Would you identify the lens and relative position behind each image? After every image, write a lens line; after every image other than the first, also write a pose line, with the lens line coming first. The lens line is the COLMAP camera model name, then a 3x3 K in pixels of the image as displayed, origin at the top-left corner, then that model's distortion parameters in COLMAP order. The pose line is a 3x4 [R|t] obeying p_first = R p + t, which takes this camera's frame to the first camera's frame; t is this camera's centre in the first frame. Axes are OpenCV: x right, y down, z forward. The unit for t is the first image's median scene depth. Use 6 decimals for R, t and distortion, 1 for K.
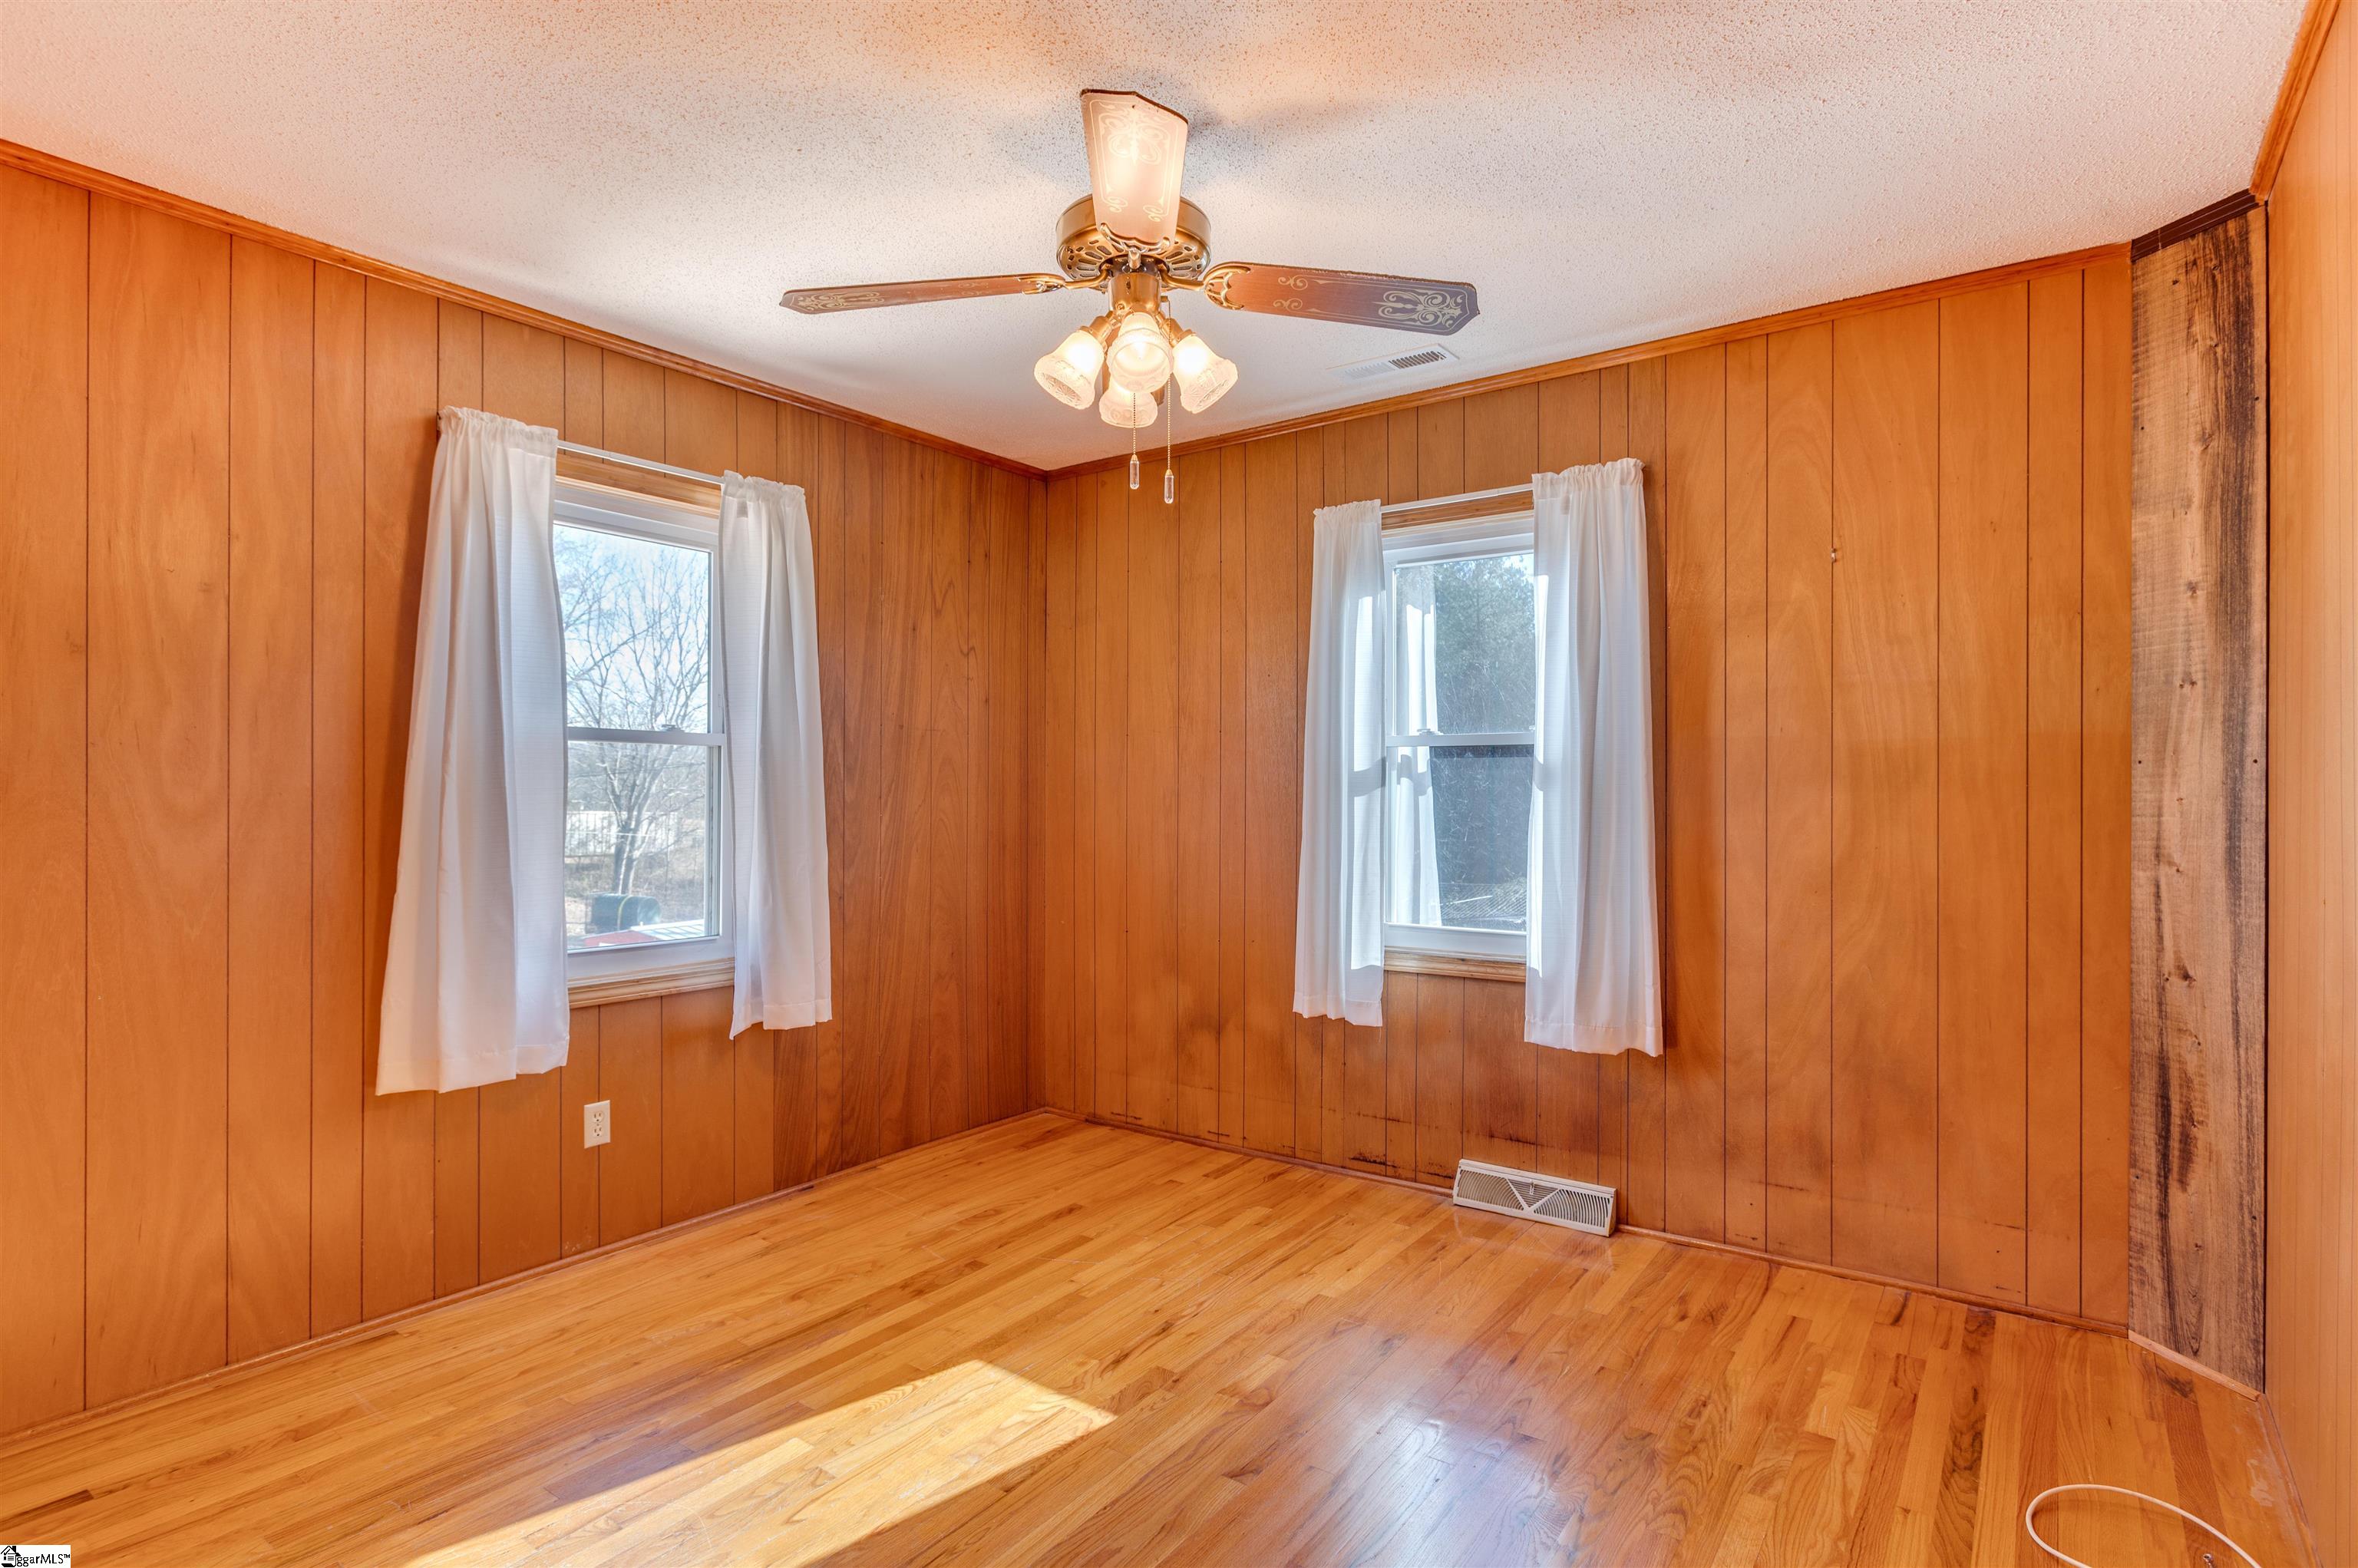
lens RADIAL K [[1181.7, 0, 1228.4], [0, 1181.7, 773.6], [0, 0, 1]] dist [0.004830, -0.000240]
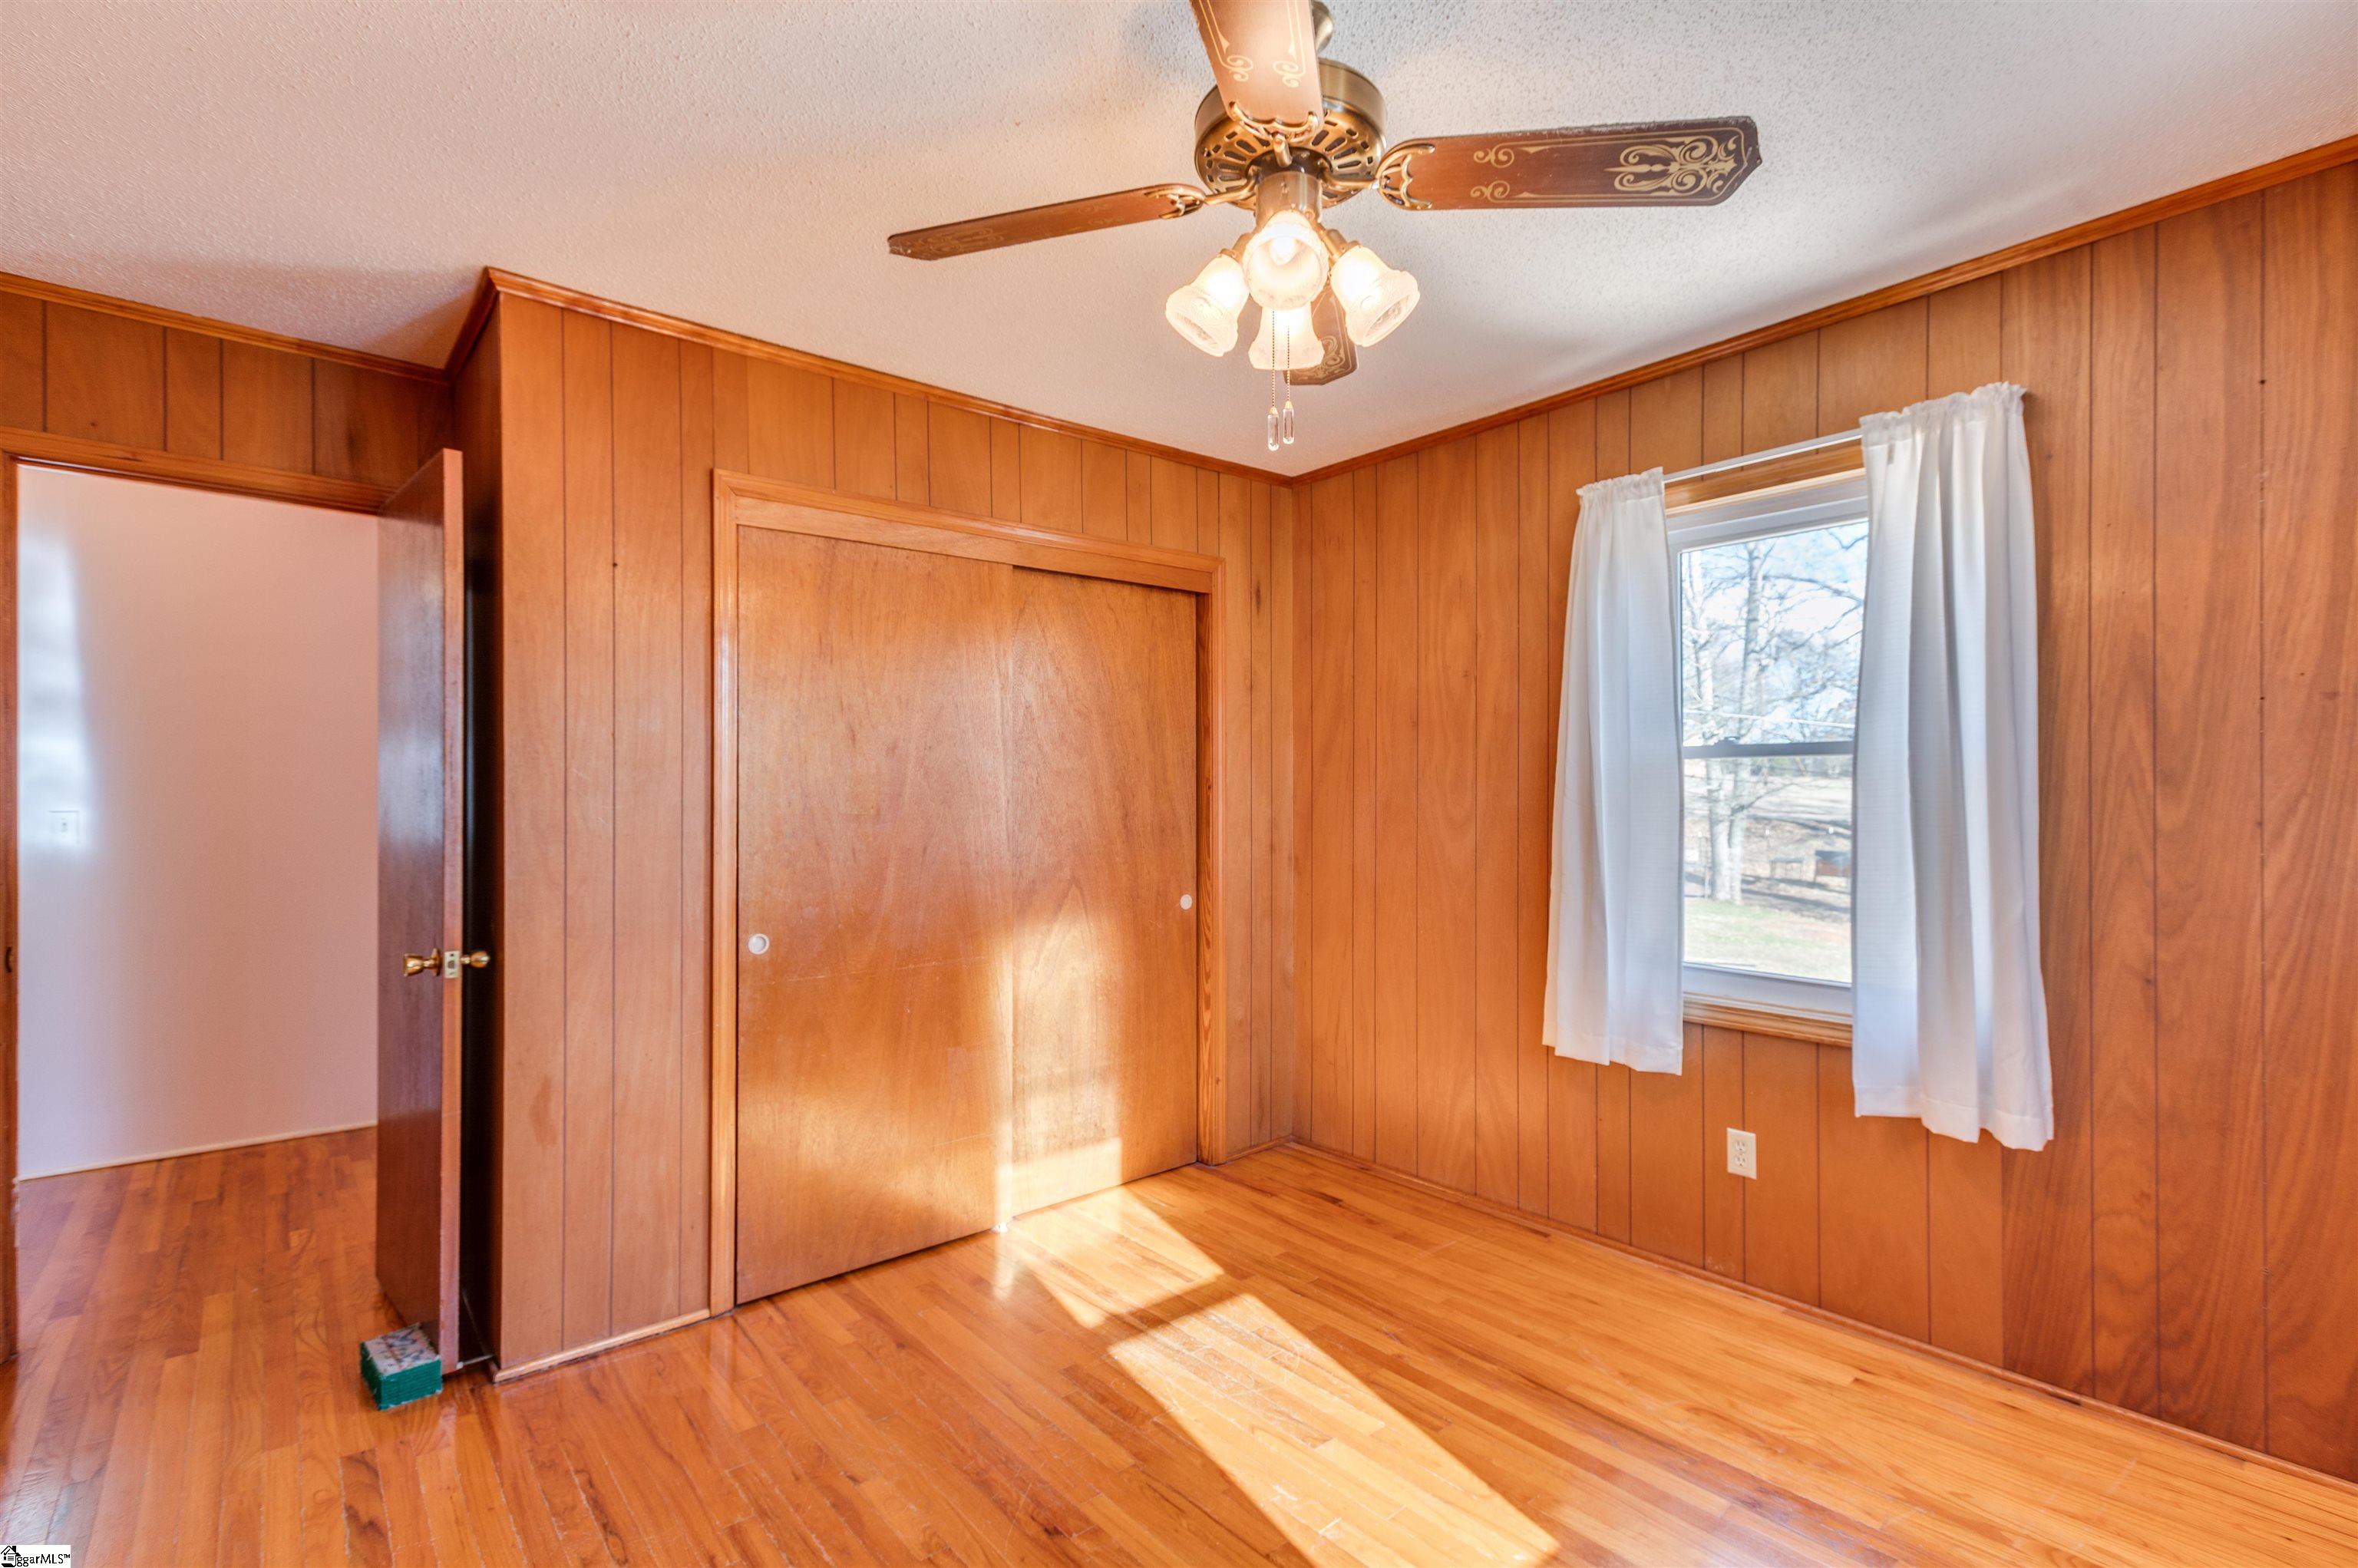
lens RADIAL K [[1109.6, 0, 1190.1], [0, 1109.6, 789.3], [0, 0, 1]] dist [0.016608, -0.000887]
pose [[-0.264073, -0.016810, -0.964356, 0.530227], [0.006727, 0.999792, -0.019270, 0.014438], [0.964479, -0.011576, -0.263905, 0.910964]]
